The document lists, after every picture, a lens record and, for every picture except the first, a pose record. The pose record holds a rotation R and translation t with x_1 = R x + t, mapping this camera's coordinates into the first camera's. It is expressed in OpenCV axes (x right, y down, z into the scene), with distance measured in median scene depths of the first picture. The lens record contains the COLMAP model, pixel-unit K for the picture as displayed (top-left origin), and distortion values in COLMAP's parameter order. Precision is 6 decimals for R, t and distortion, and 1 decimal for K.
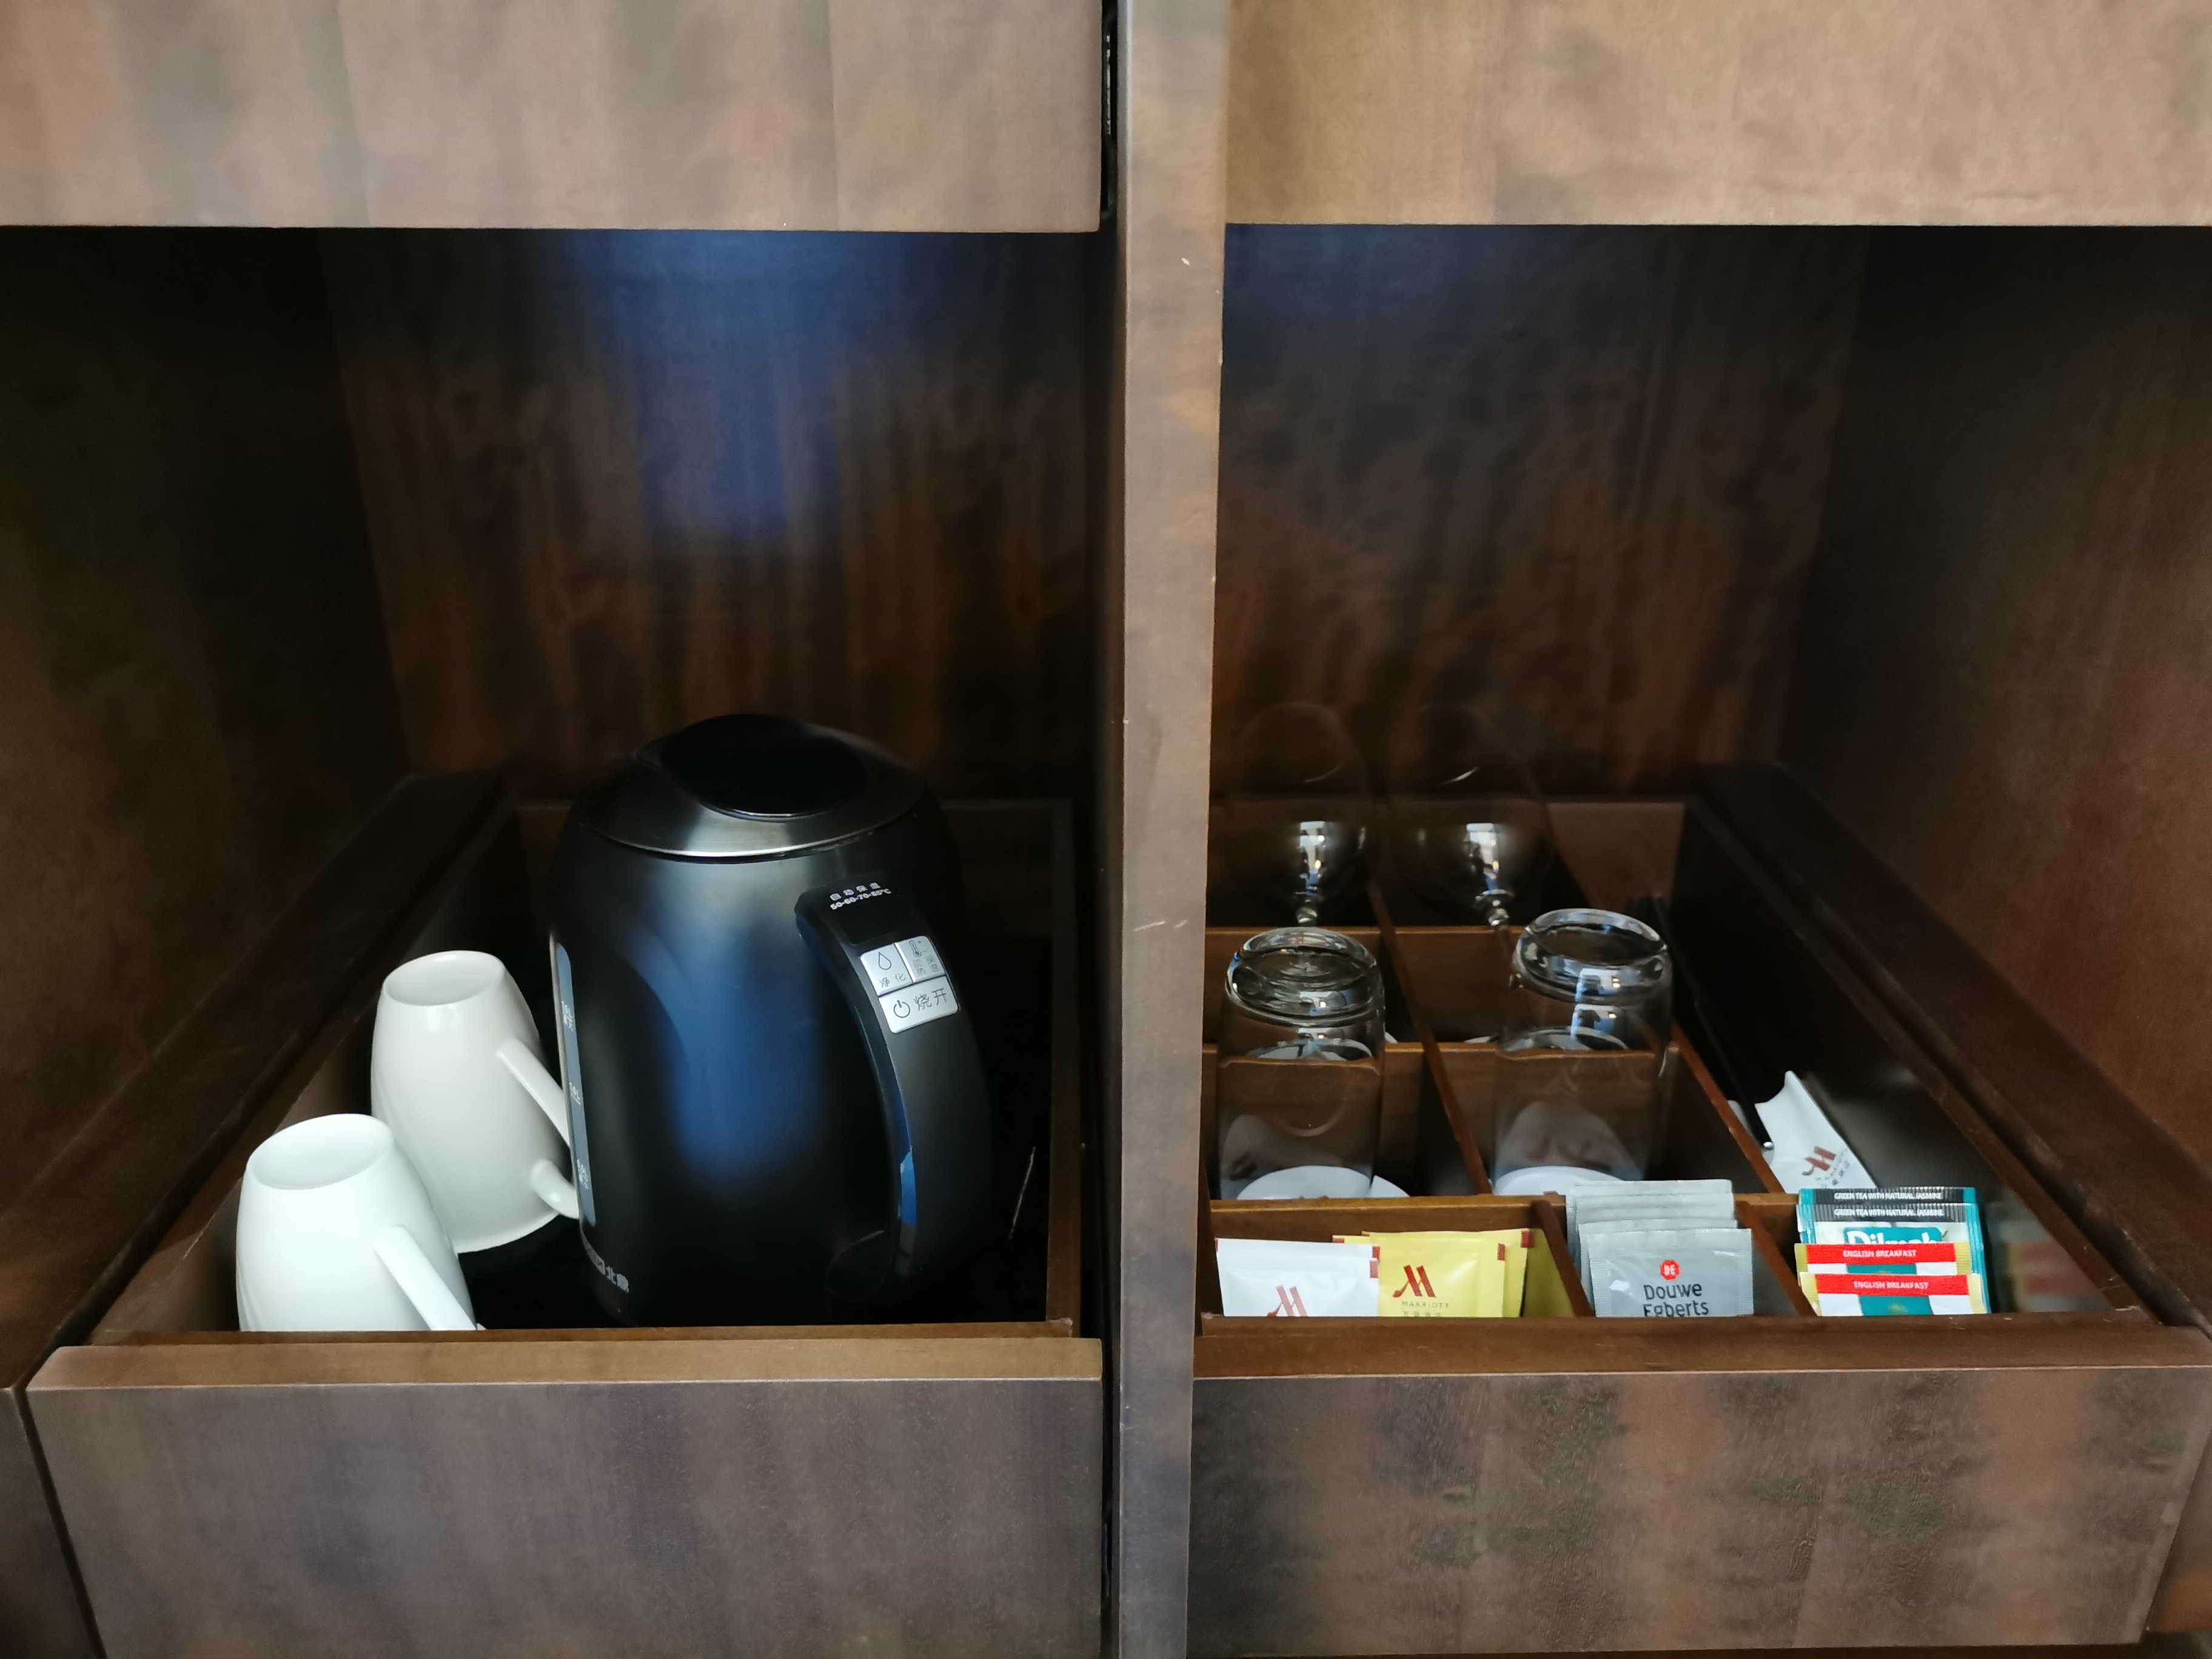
lens RADIAL K [[1752.8, 0, 1106.0], [0, 1752.8, 829.5], [0, 0, 1]] dist [-0.007035, -0.002930]
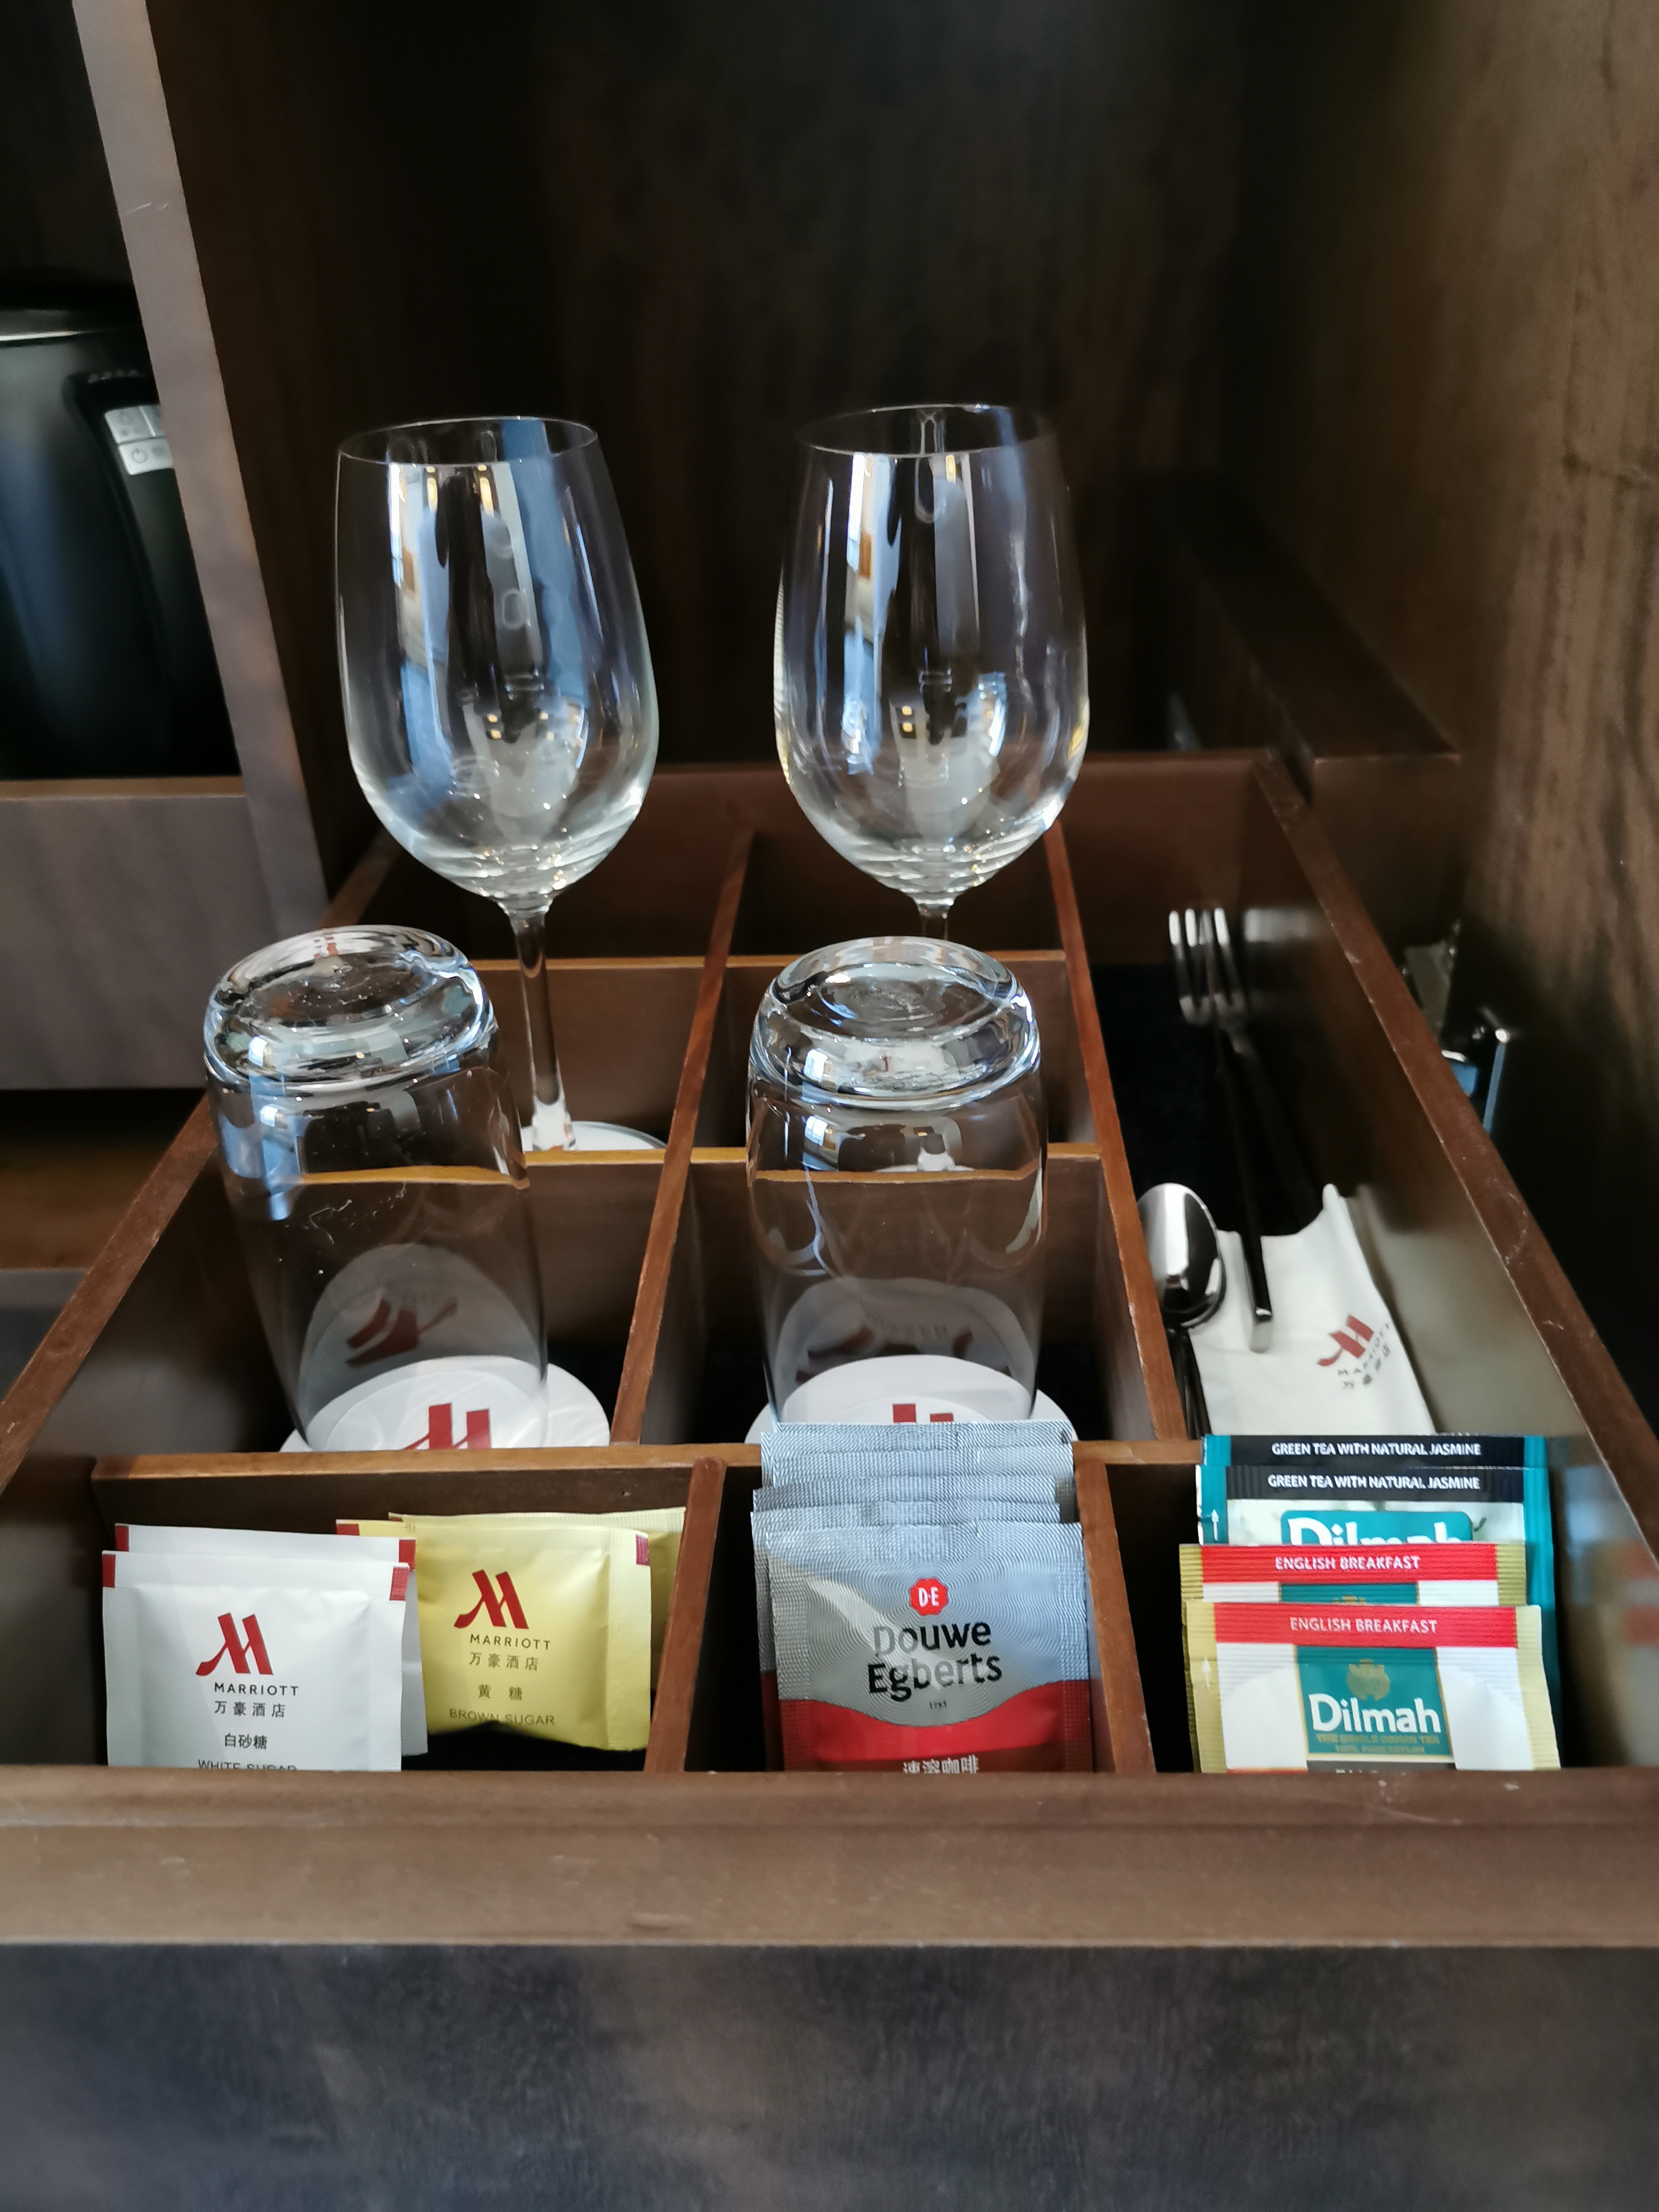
lens RADIAL K [[1772.6, 0, 829.5], [0, 1772.6, 1106.0], [0, 0, 1]] dist [0.033533, -0.052495]
pose [[0.997766, -0.013381, -0.065450, 0.325799], [0.021721, 0.991482, 0.128422, 0.036513], [0.063174, -0.129556, 0.989558, 0.485262]]
